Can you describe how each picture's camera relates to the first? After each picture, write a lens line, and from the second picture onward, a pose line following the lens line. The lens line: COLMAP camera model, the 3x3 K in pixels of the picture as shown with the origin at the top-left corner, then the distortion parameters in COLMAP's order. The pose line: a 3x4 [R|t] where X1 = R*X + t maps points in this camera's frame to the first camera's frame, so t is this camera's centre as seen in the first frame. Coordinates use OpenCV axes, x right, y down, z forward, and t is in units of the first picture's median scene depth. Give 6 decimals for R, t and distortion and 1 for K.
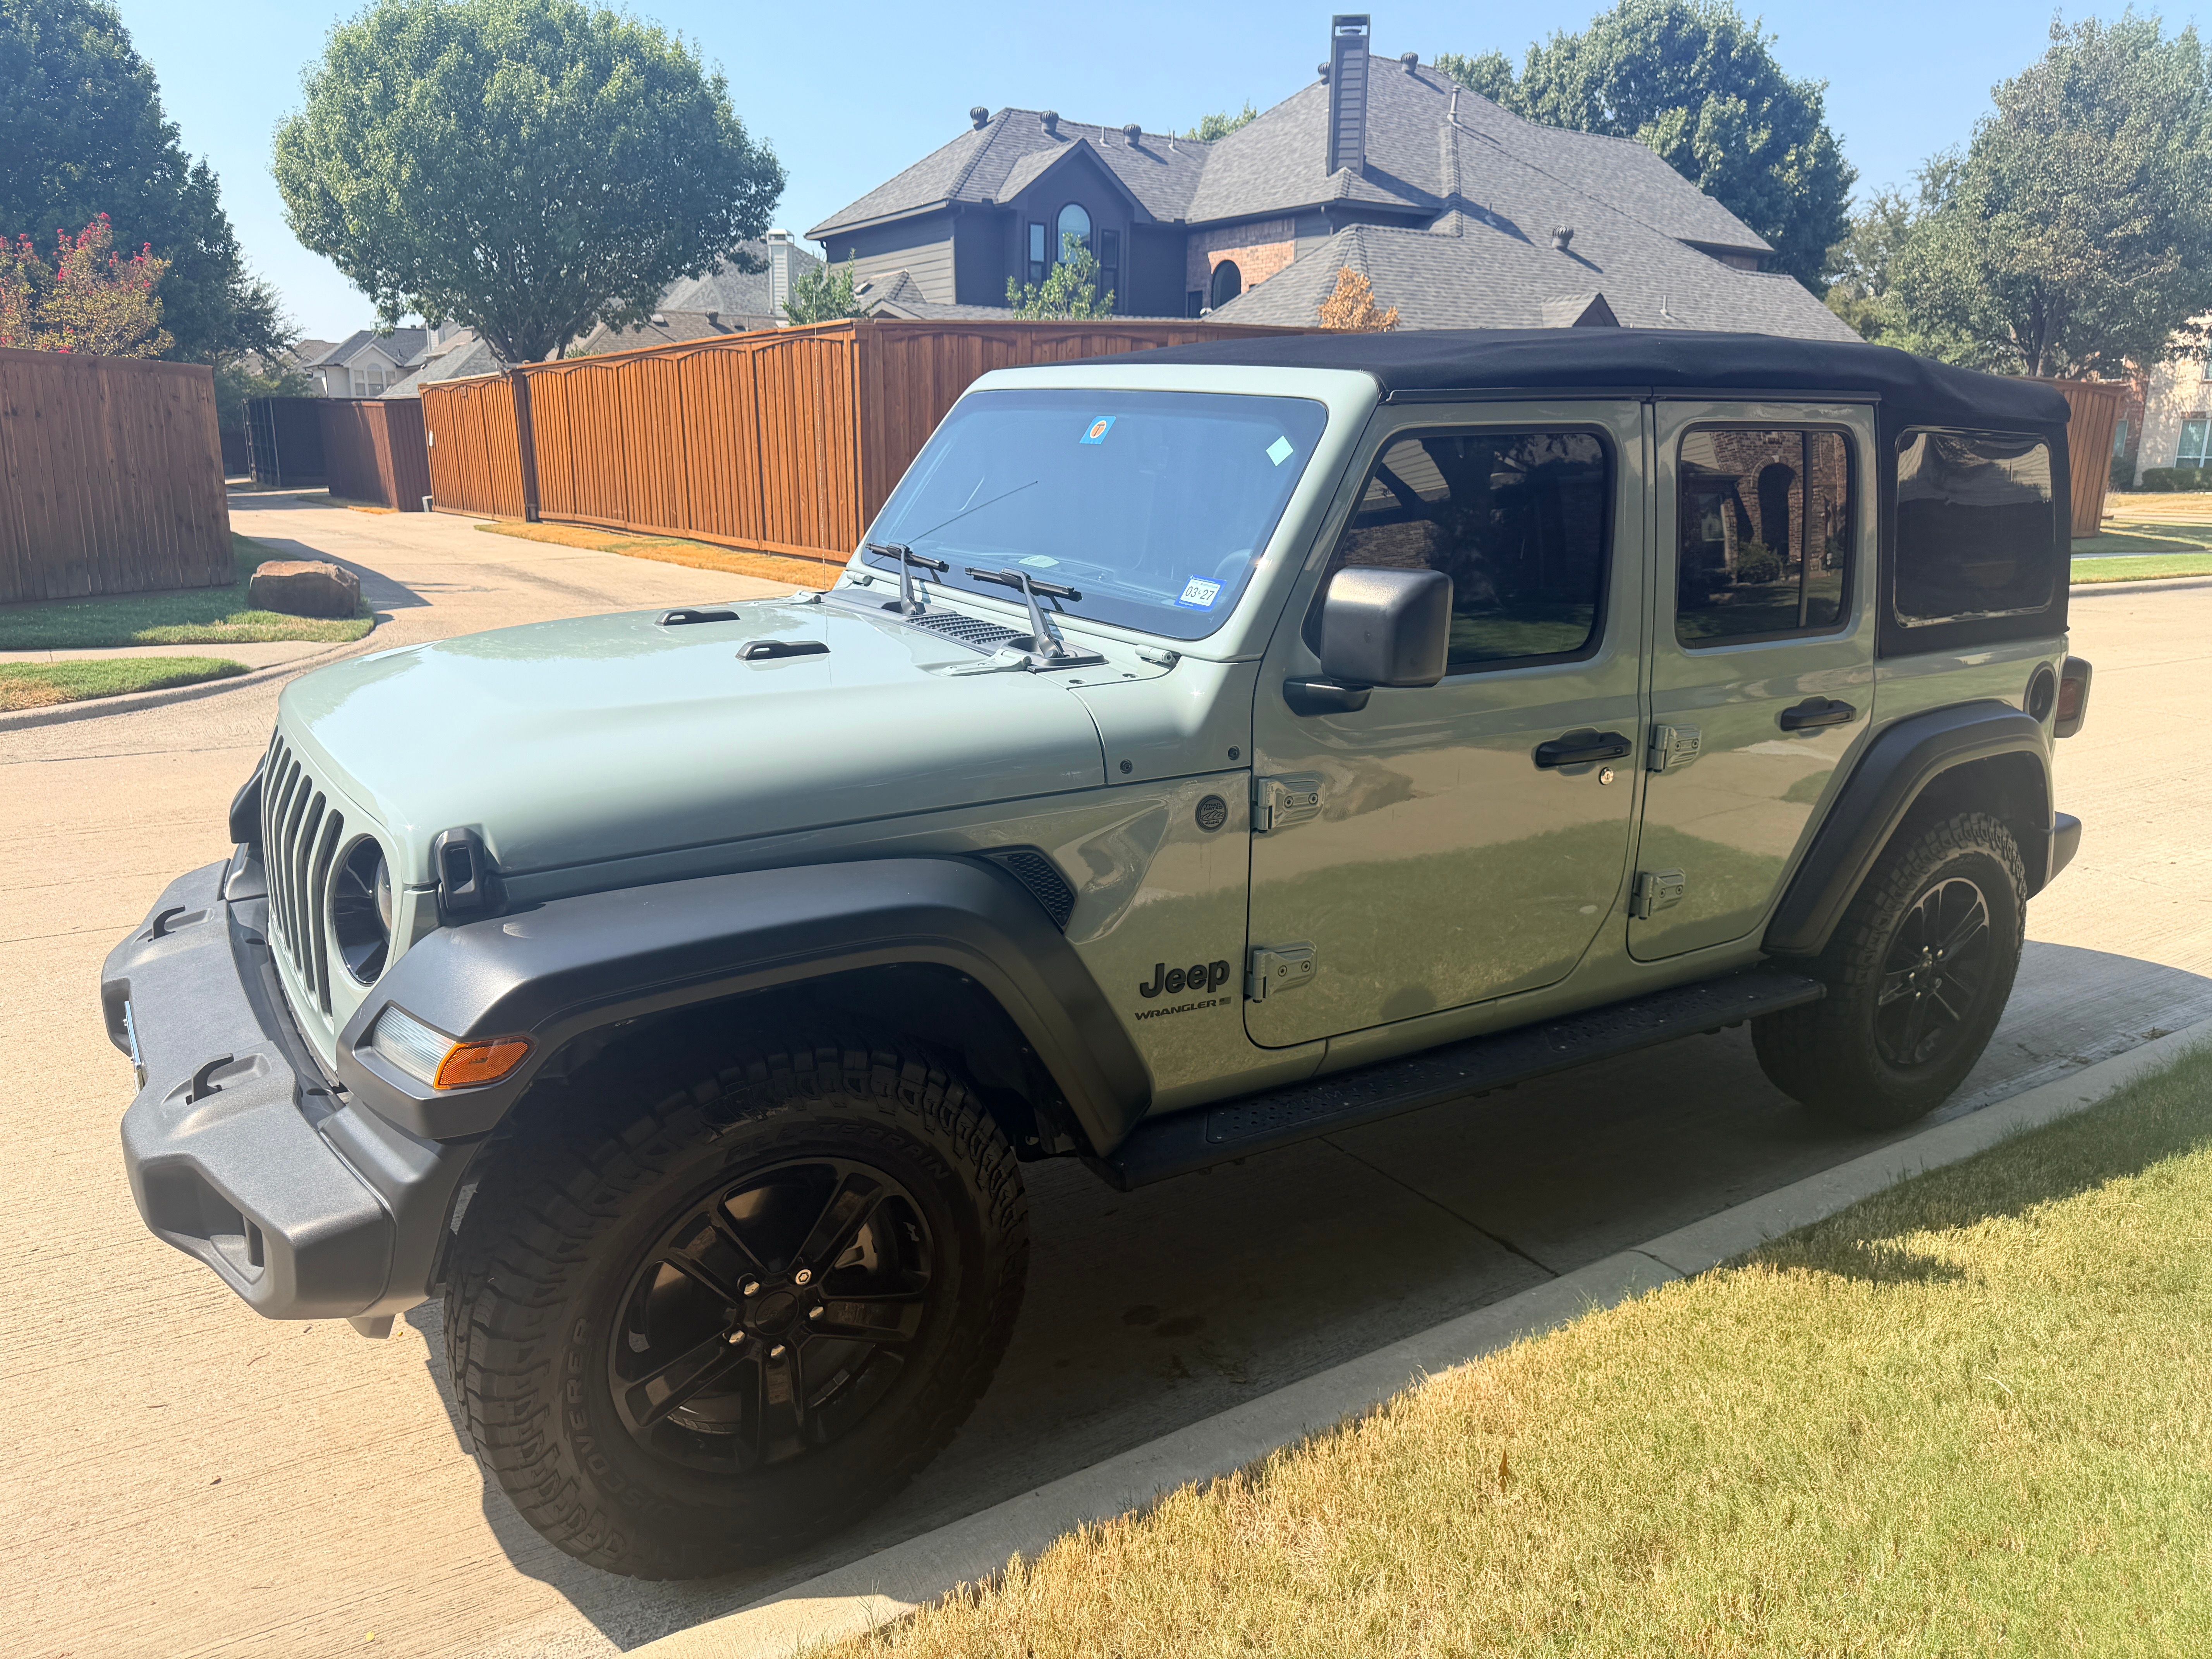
lens RADIAL K [[1568.6, 0, 1100.0], [0, 1568.6, 823.6], [0, 0, 1]] dist [0.027803, -0.031638]
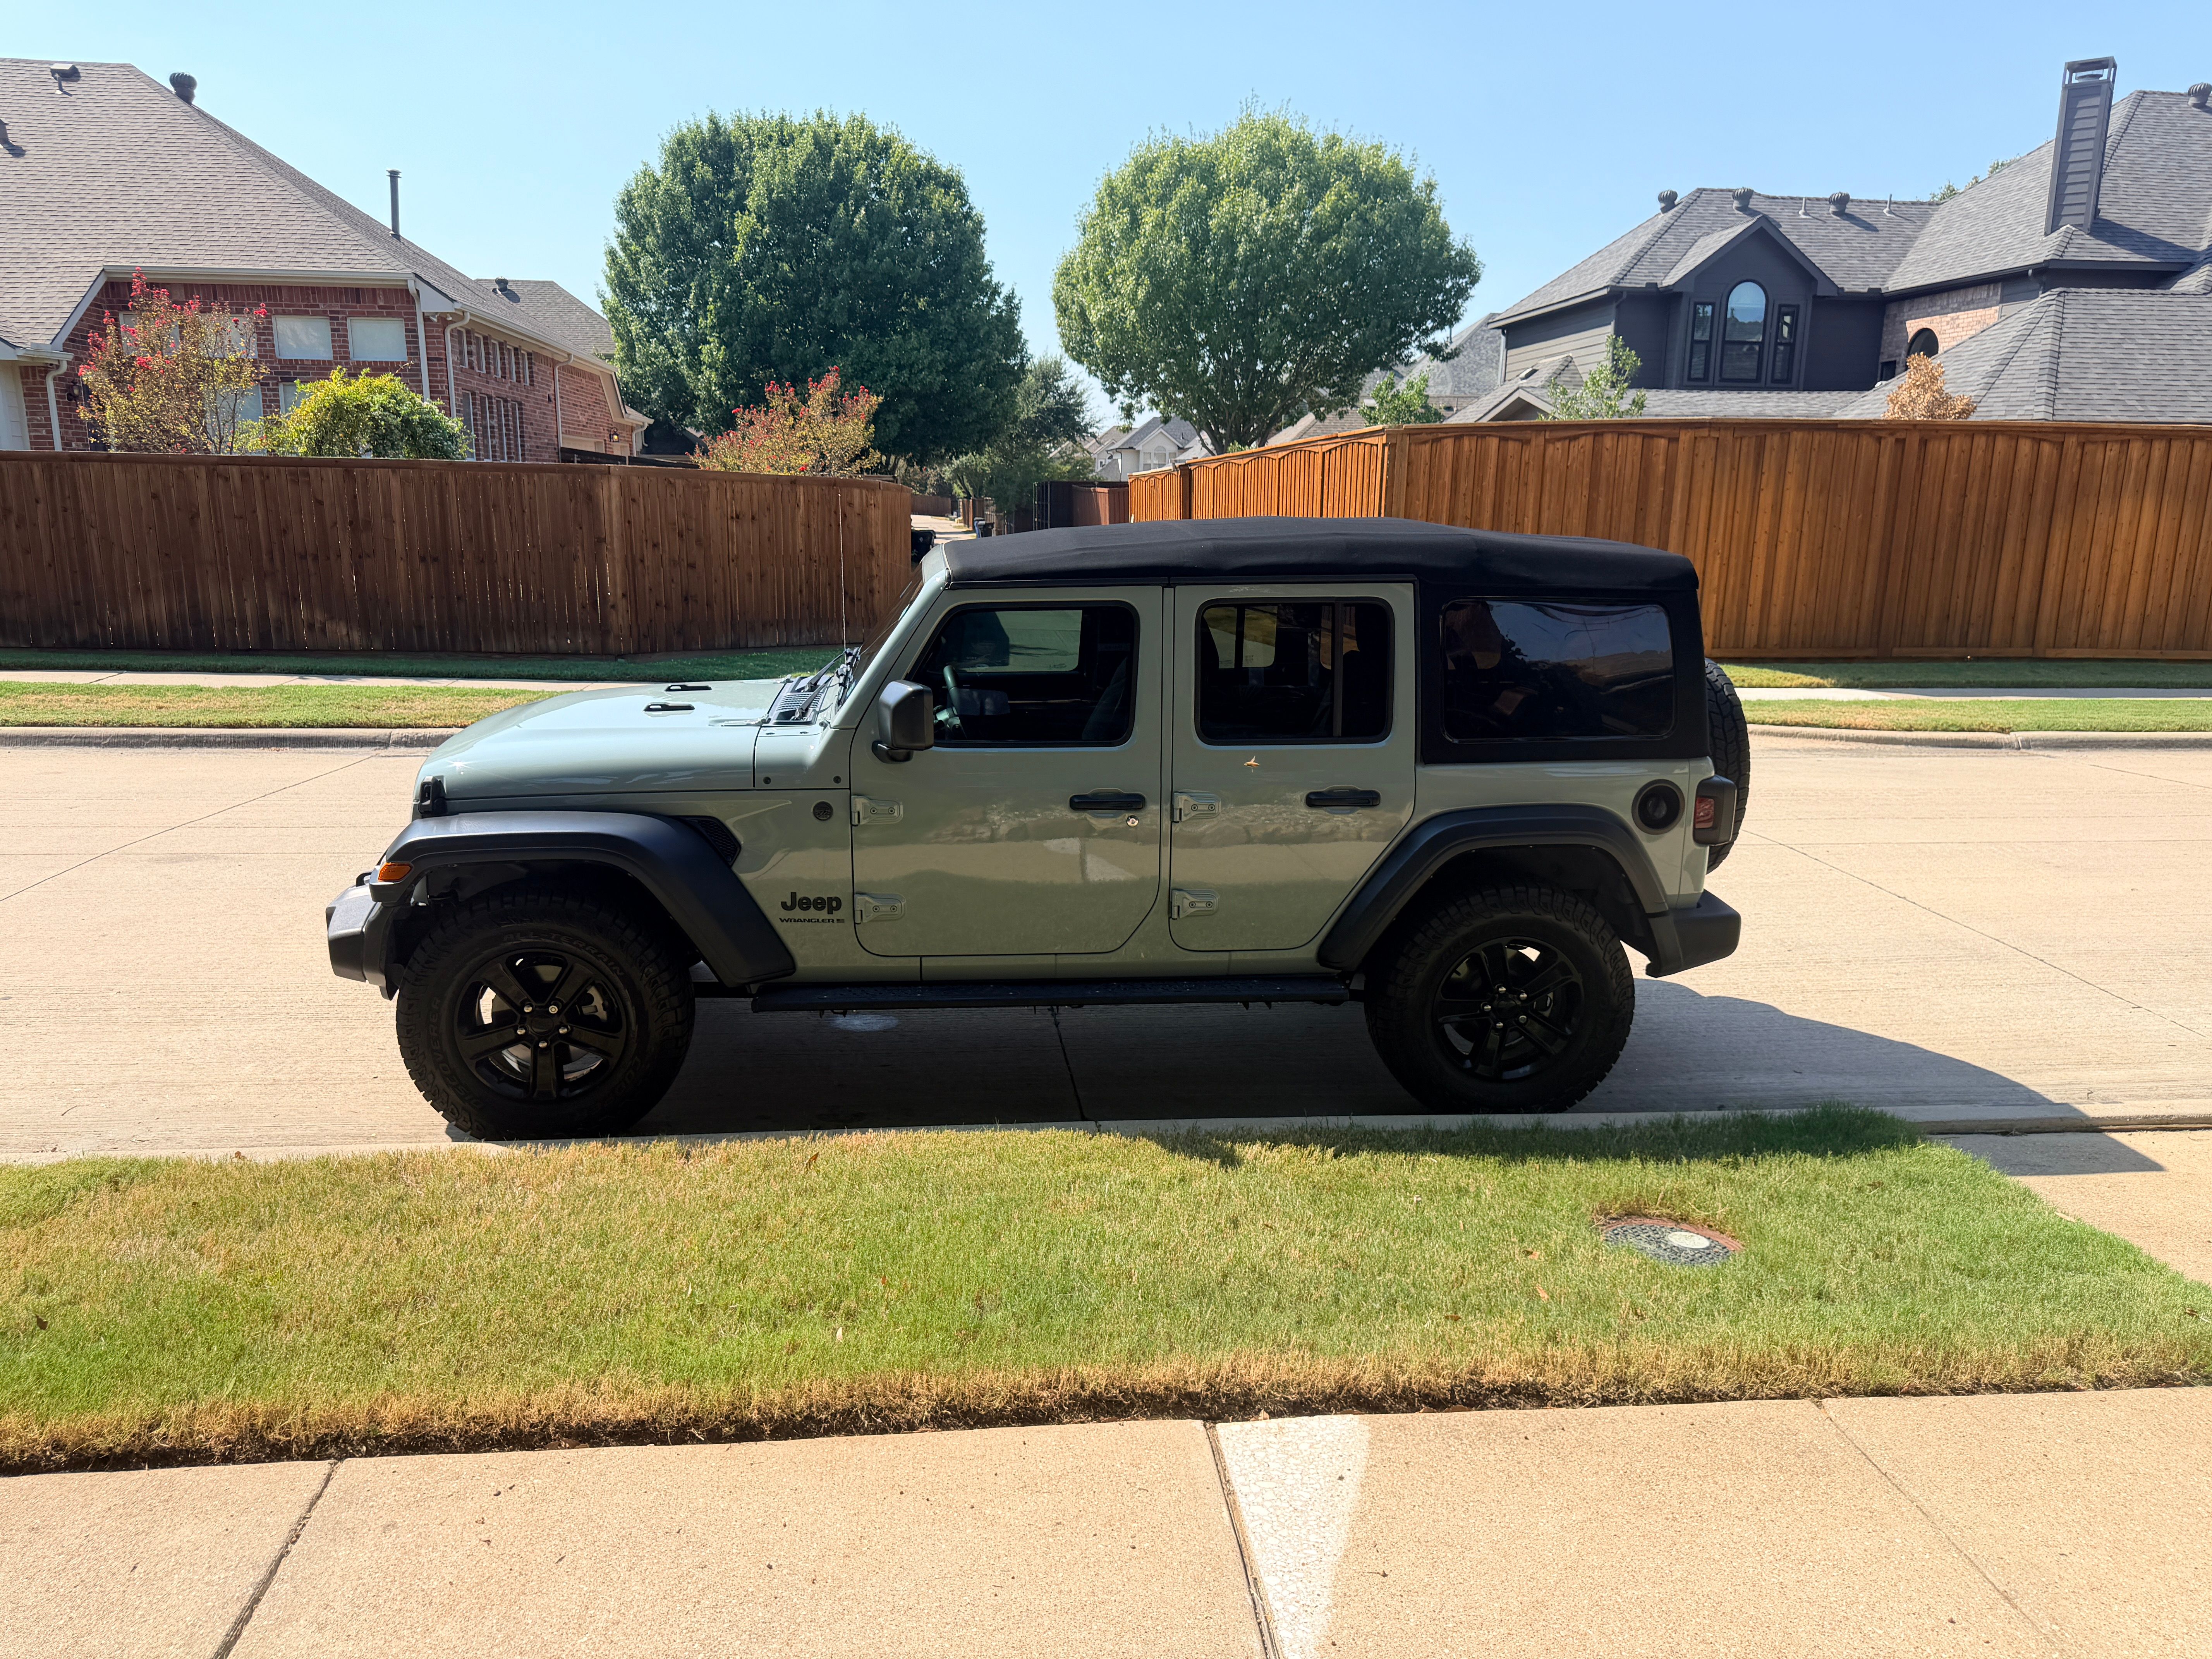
lens RADIAL K [[1576.7, 0, 1095.6], [0, 1576.7, 836.7], [0, 0, 1]] dist [0.011717, -0.018528]
pose [[0.886822, 0.094338, -0.452379, 0.103124], [-0.108884, 0.994035, -0.006158, -0.000086], [0.449099, 0.054718, 0.891805, -0.041310]]
